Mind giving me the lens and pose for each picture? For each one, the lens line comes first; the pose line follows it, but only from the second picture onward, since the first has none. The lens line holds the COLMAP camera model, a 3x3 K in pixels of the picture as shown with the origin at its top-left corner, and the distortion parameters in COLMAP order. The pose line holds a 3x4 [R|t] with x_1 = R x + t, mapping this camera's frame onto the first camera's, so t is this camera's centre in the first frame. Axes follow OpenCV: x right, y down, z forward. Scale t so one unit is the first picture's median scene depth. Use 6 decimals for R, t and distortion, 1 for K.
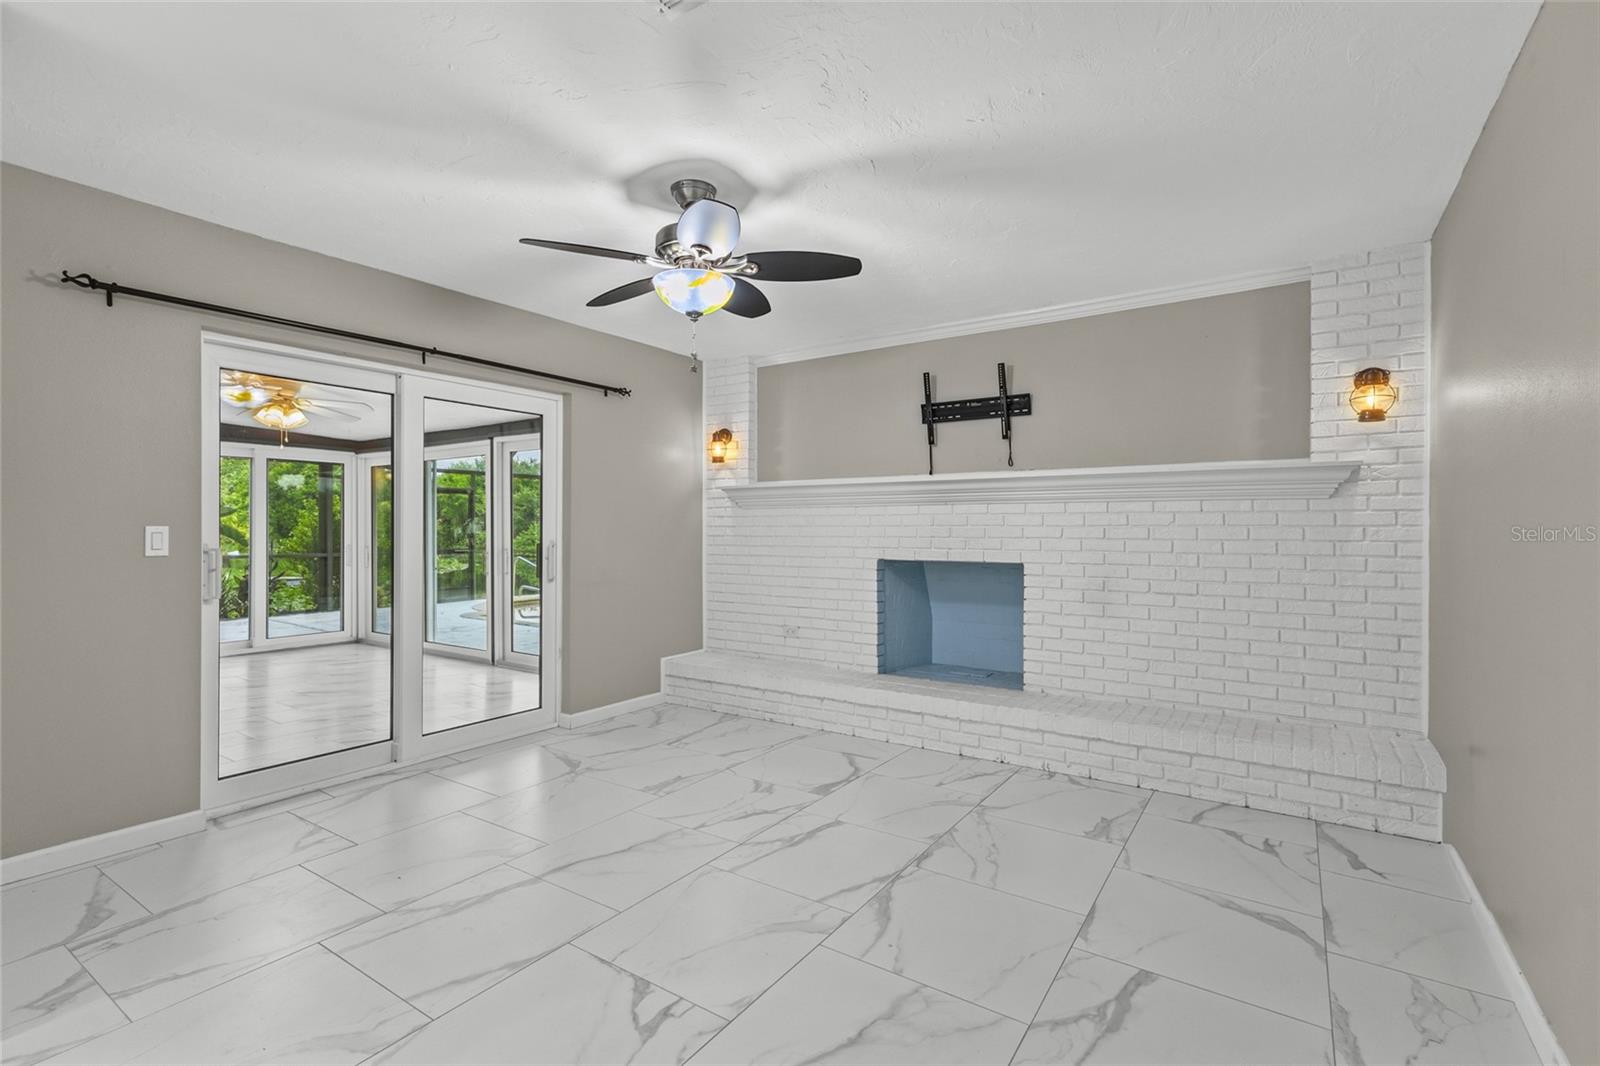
lens RADIAL K [[738.8, 0, 795.9], [0, 738.8, 535.1], [0, 0, 1]] dist [0.003603, 0.002273]
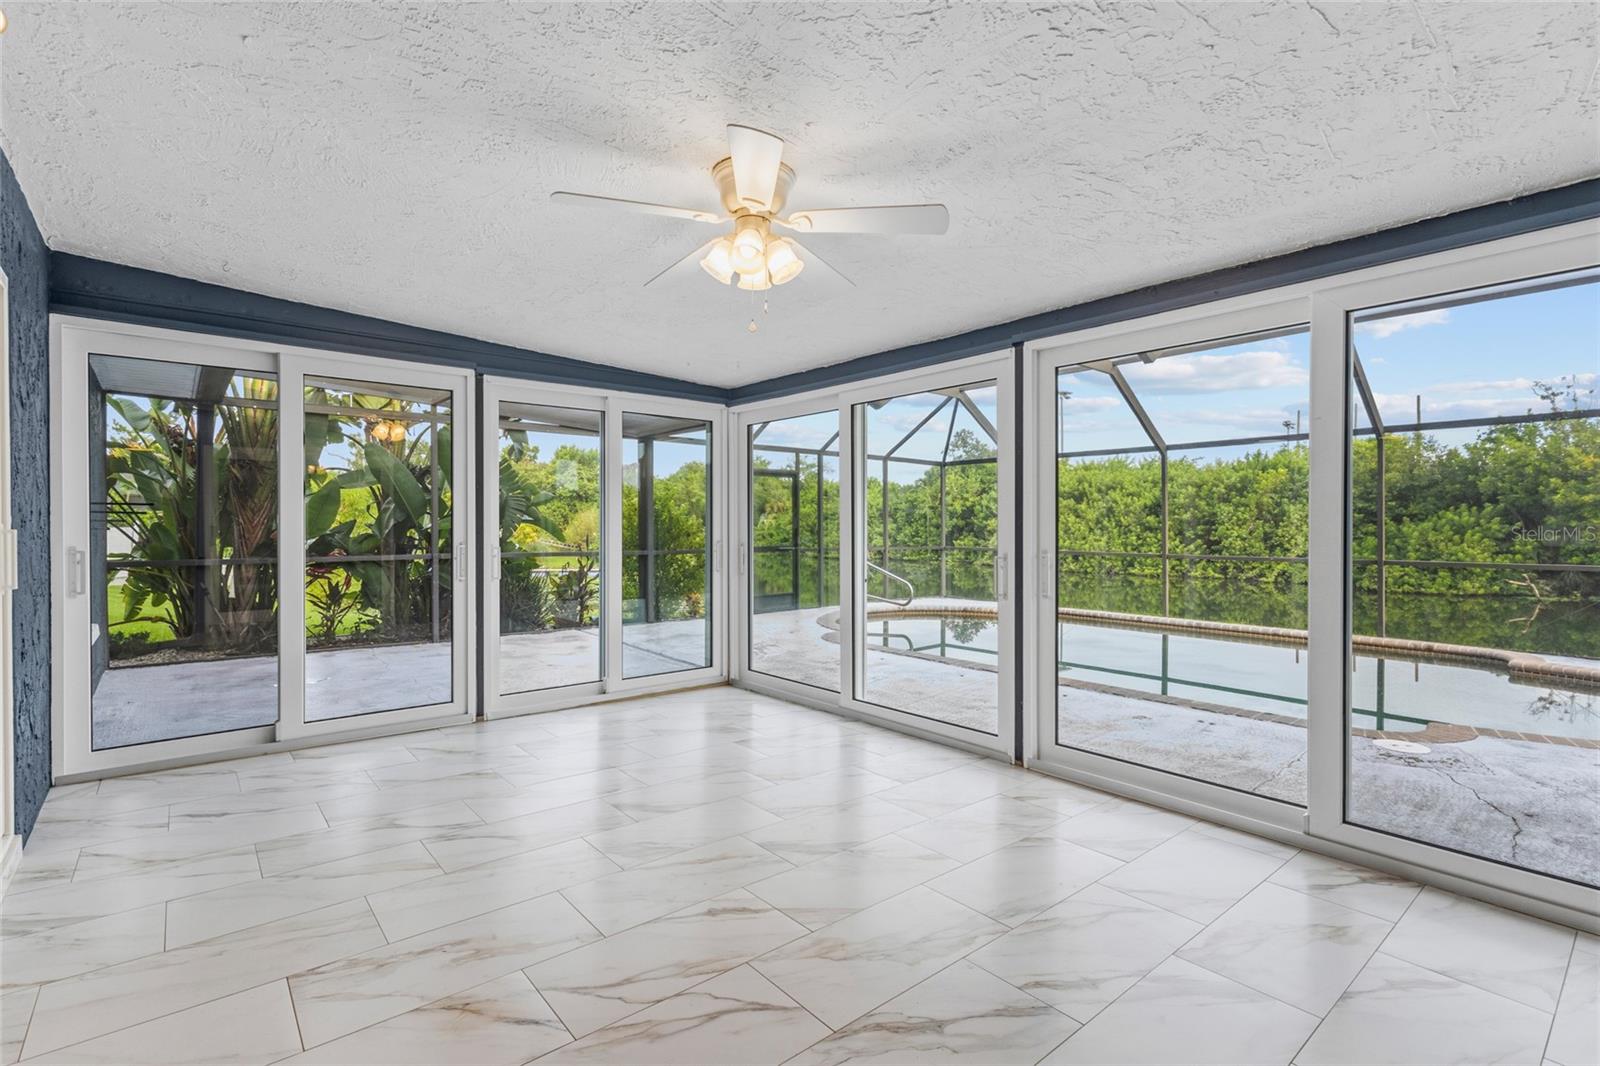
lens RADIAL K [[738.8, 0, 785.7], [0, 738.8, 527.9], [0, 0, 1]] dist [0.003603, 0.002273]
pose [[0.960376, 0.002148, -0.278700, -0.419847], [-0.003717, 0.999980, -0.005102, 0.005800], [0.278683, 0.005935, 0.960365, 0.432097]]
